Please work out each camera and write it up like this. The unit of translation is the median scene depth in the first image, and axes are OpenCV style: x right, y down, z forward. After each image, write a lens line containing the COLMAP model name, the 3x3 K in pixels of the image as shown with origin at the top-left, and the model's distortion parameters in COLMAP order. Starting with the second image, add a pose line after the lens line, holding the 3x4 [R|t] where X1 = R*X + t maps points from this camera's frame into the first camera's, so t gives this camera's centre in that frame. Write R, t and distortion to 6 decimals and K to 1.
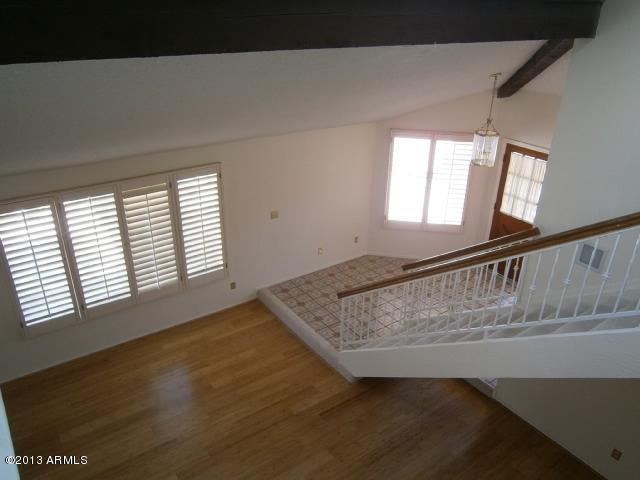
lens RADIAL K [[504.9, 0, 319.1], [0, 504.9, 237.0], [0, 0, 1]] dist [-0.077246, 0.055688]
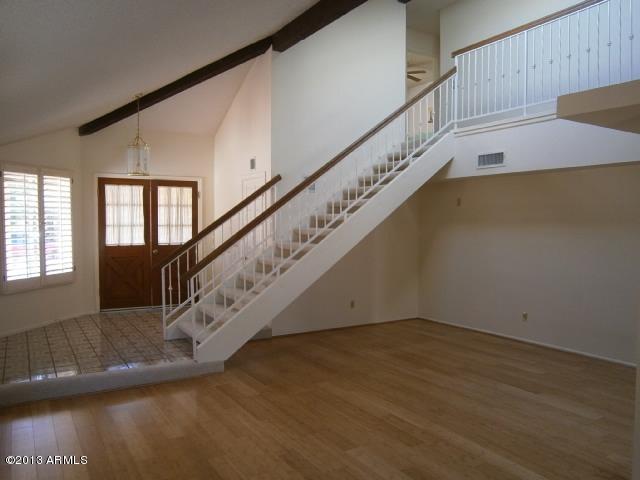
lens RADIAL K [[504.9, 0, 319.1], [0, 504.9, 237.0], [0, 0, 1]] dist [-0.077246, 0.055688]
pose [[0.076498, -0.046832, 0.995969, -0.644484], [0.443733, 0.896123, 0.008055, 0.123473], [-0.892888, 0.441328, 0.089333, 0.556142]]
